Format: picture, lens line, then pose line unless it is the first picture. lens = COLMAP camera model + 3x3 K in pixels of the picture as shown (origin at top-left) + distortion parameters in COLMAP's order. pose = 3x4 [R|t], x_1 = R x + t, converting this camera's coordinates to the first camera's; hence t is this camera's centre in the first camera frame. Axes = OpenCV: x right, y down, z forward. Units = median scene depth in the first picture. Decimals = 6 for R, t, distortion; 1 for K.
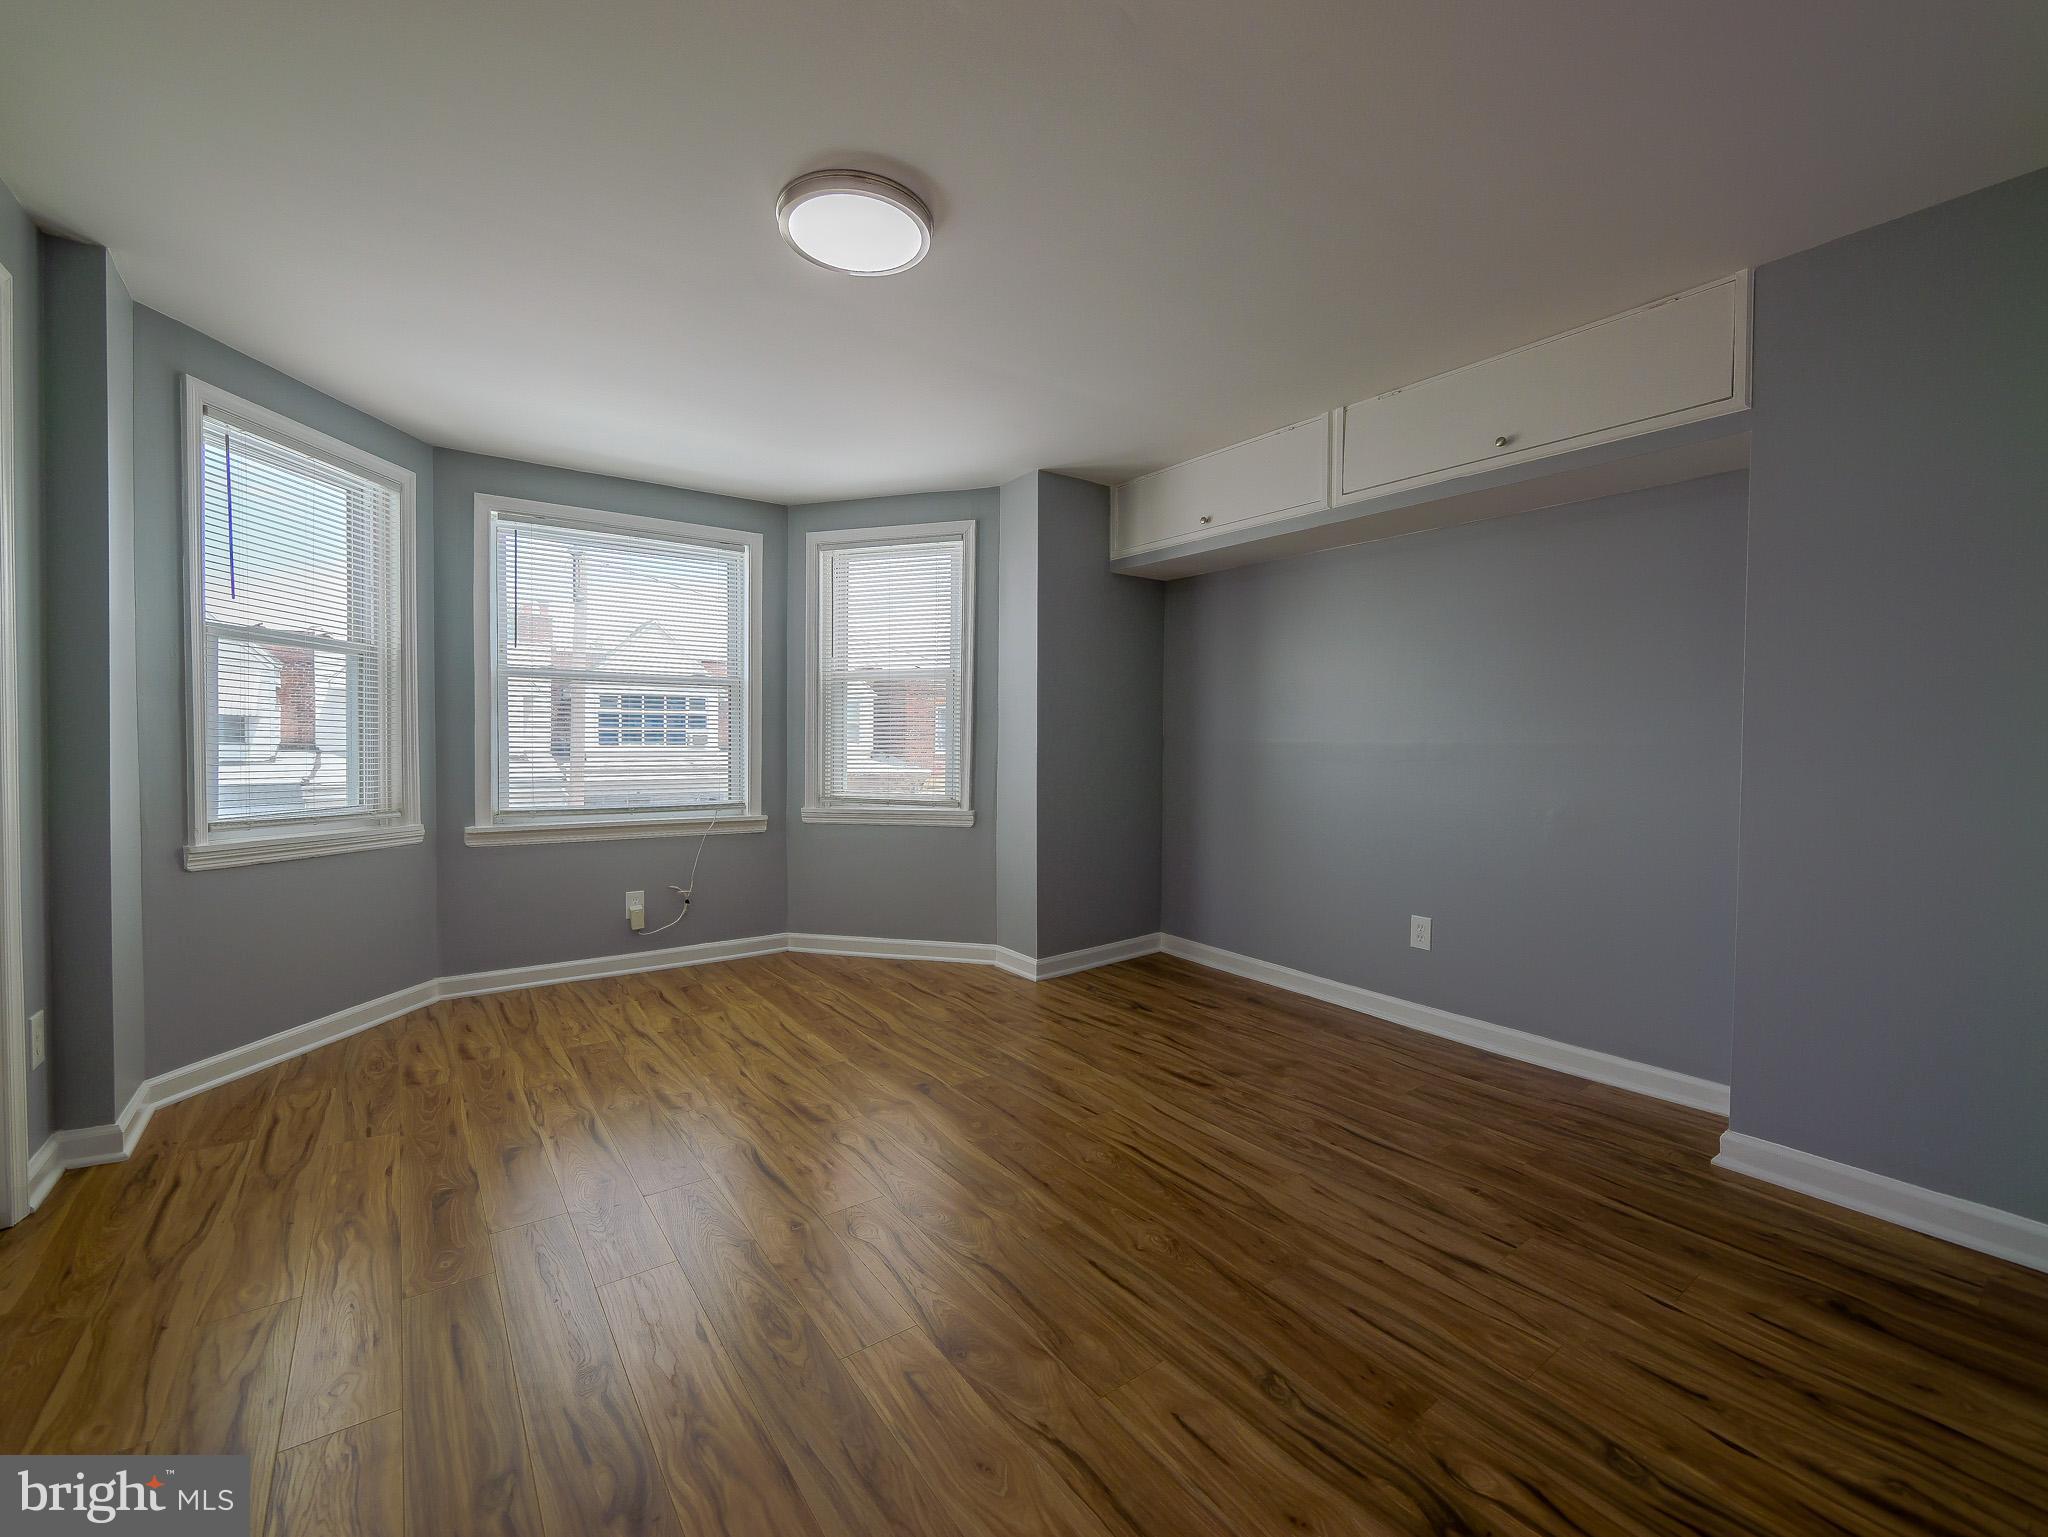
lens RADIAL K [[855.4, 0, 1019.1], [0, 855.4, 761.9], [0, 0, 1]] dist [-0.006343, -0.000078]
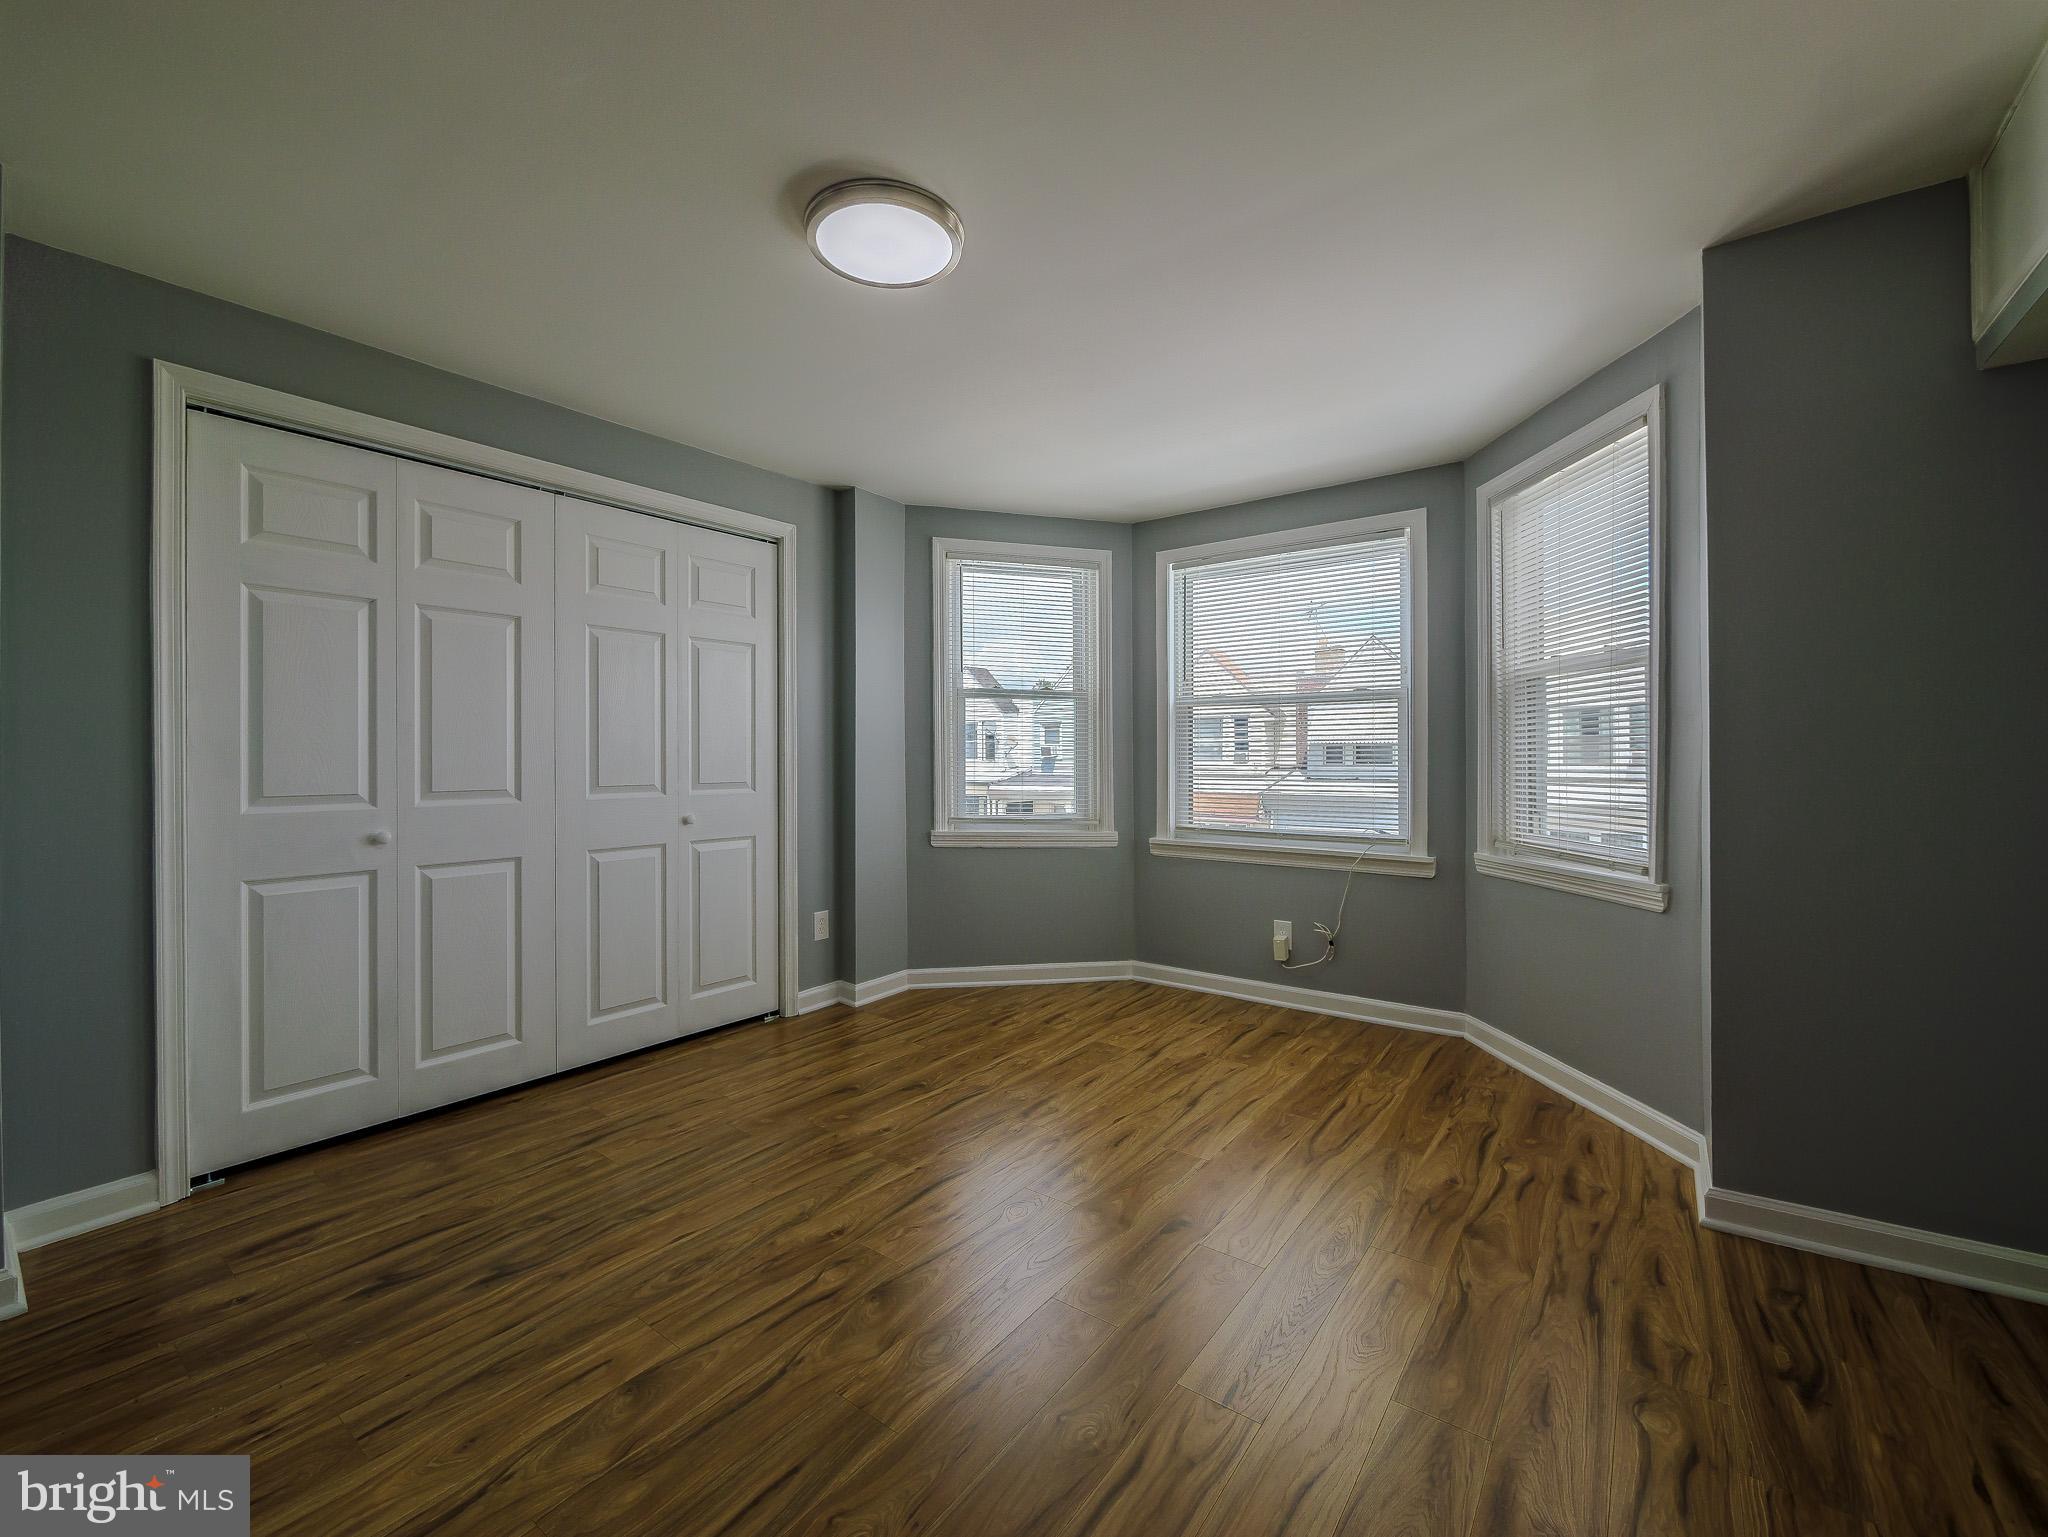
lens RADIAL K [[855.4, 0, 1019.1], [0, 855.4, 761.9], [0, 0, 1]] dist [-0.006343, -0.000078]
pose [[0.292260, -0.003327, -0.956333, 0.508868], [-0.021028, 0.999730, -0.009904, -0.015216], [0.956108, 0.023005, 0.292111, 0.570829]]
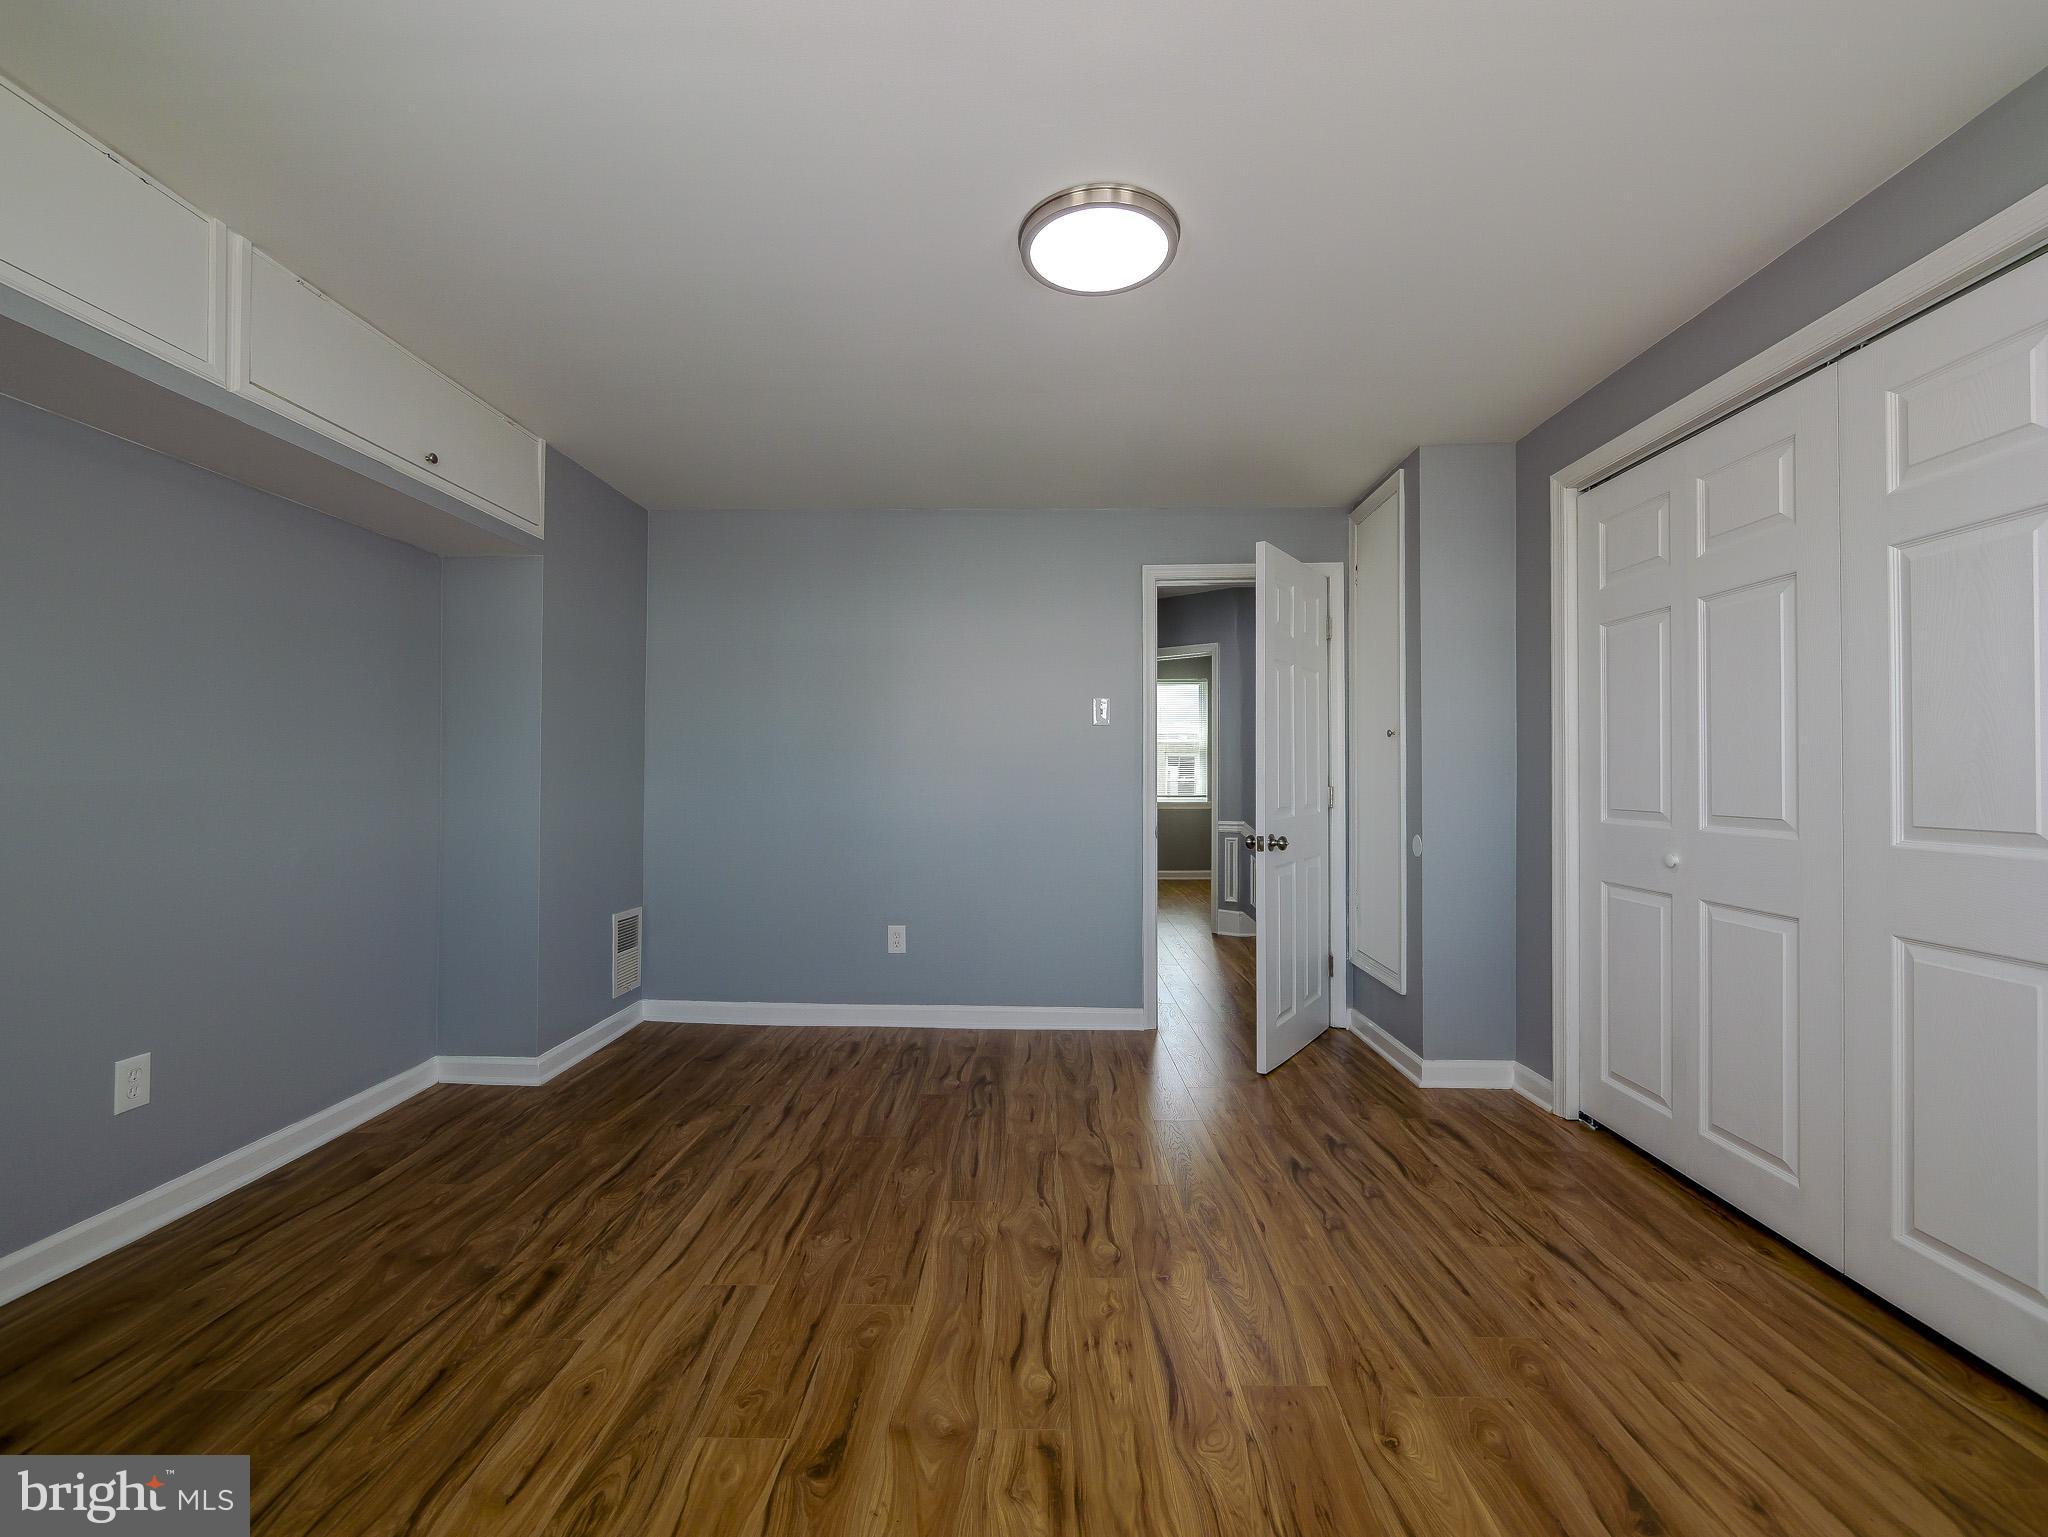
lens RADIAL K [[862.1, 0, 1023.1], [0, 862.1, 771.0], [0, 0, 1]] dist [-0.005526, 0.000454]
pose [[-0.796186, -0.007225, 0.605009, -0.463524], [0.008073, 0.999713, 0.022562, -0.040832], [-0.604998, 0.022848, -0.795899, 1.193709]]
